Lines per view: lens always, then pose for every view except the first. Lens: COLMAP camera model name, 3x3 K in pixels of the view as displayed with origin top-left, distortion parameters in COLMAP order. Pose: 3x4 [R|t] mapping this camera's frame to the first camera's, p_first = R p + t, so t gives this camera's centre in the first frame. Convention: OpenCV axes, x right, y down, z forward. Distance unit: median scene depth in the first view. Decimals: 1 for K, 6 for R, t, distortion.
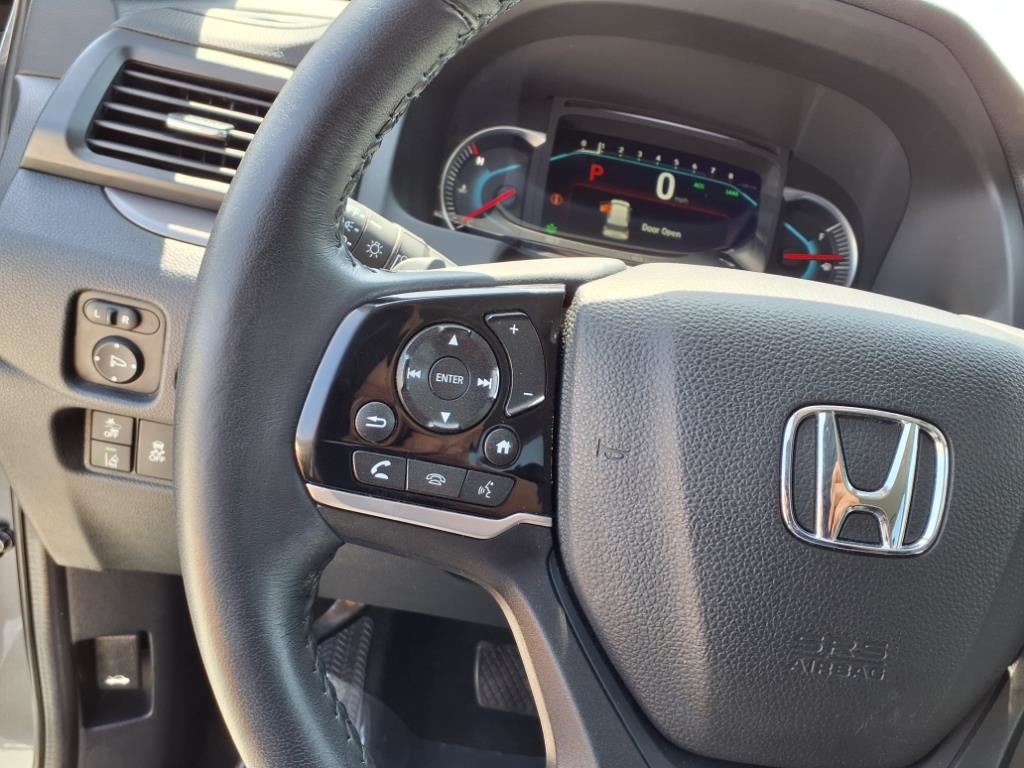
lens RADIAL K [[837.3, 0, 514.7], [0, 837.3, 395.0], [0, 0, 1]] dist [0.087473, -0.165045]
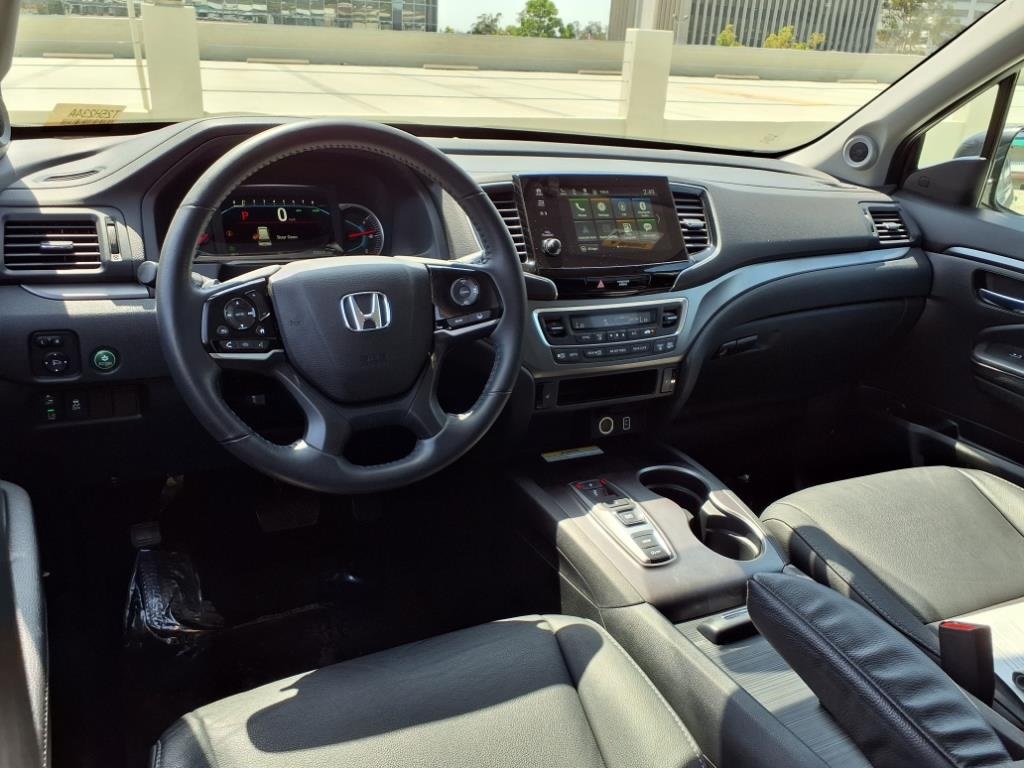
lens RADIAL K [[818.5, 0, 509.8], [0, 818.5, 385.5], [0, 0, 1]] dist [0.191050, -0.399146]
pose [[0.888760, -0.291768, 0.353522, -0.164491], [0.273836, 0.956463, 0.100957, 0.092311], [-0.367587, 0.007080, 0.929962, -1.078428]]
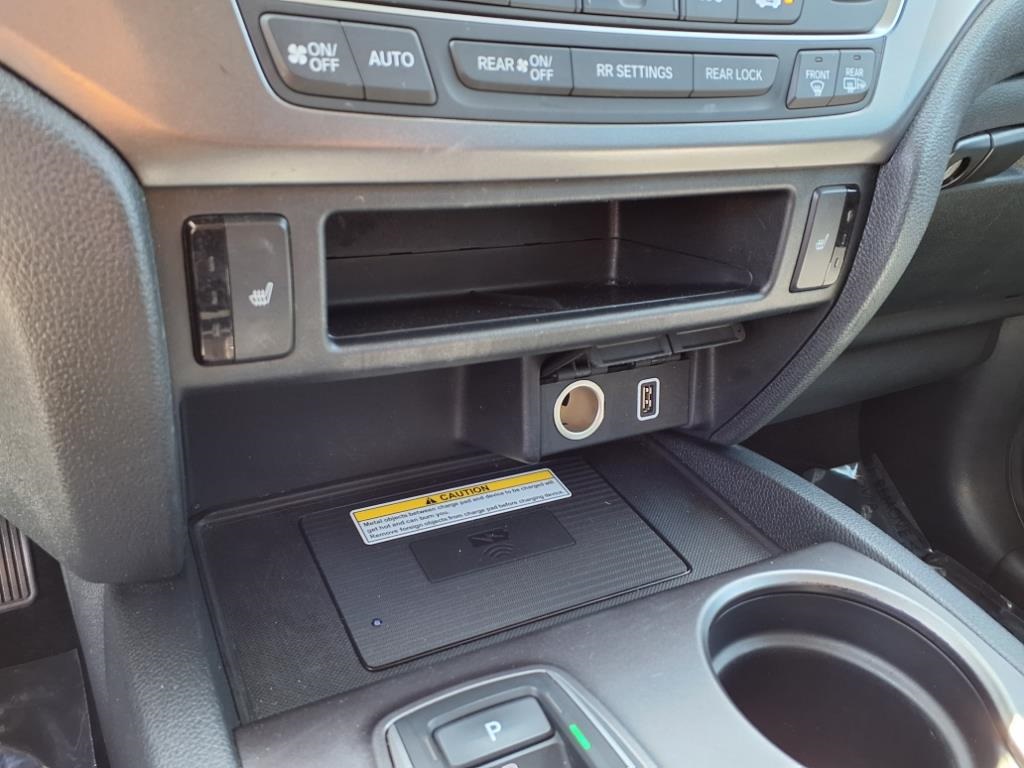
lens RADIAL K [[850.3, 0, 520.9], [0, 850.3, 396.2], [0, 0, 1]] dist [0.058278, -0.090202]
pose [[0.881638, -0.327139, 0.340138, 0.596542], [0.264610, 0.939464, 0.217690, 0.342298], [-0.390763, -0.101920, 0.914832, 0.381617]]
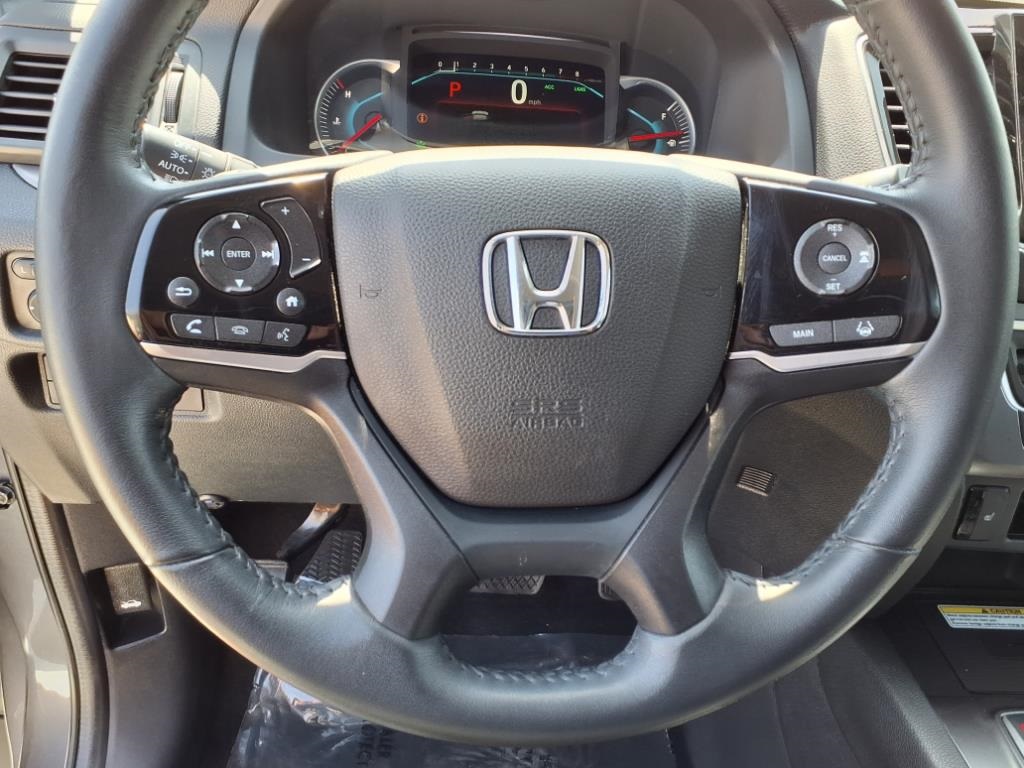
lens RADIAL K [[850.3, 0, 520.9], [0, 850.3, 396.2], [0, 0, 1]] dist [0.058278, -0.090202]
pose [[0.989229, -0.143115, -0.030717, 0.166511], [0.144866, 0.987287, 0.065416, 0.079335], [0.020965, -0.069161, 0.997385, -0.163245]]
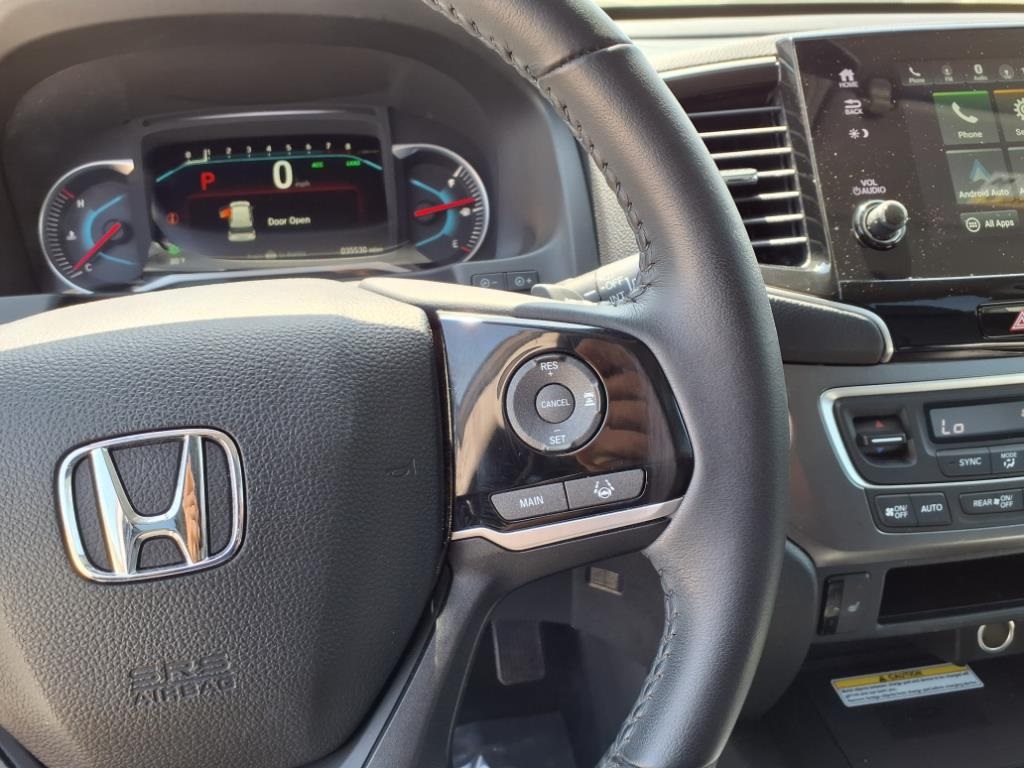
lens RADIAL K [[850.1, 0, 512.8], [0, 850.1, 387.6], [0, 0, 1]] dist [-0.002378, -0.006075]
pose [[0.961355, -0.273826, 0.028565, 0.355923], [0.272293, 0.961005, 0.048233, 0.015092], [-0.040658, -0.038591, 0.998428, -0.004160]]
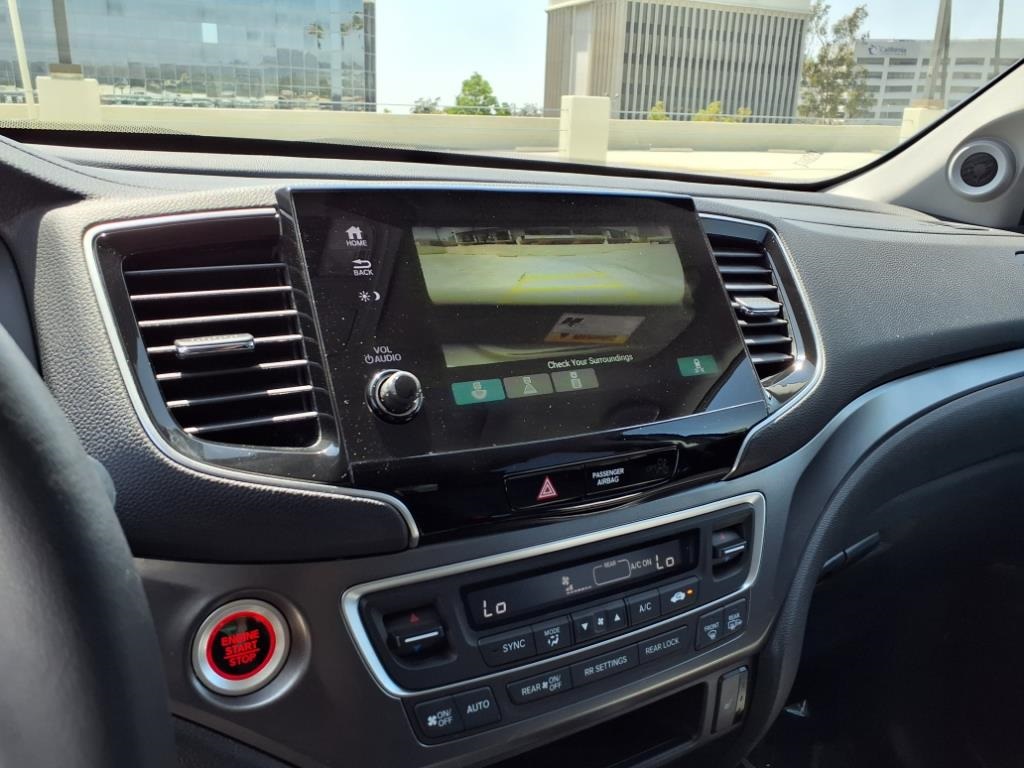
lens RADIAL K [[818.5, 0, 509.8], [0, 818.5, 385.5], [0, 0, 1]] dist [0.191050, -0.399146]
pose [[0.853088, -0.296613, 0.429257, 0.528797], [0.312026, 0.949394, 0.035916, -0.001941], [-0.418187, 0.103300, 0.902468, 0.104233]]
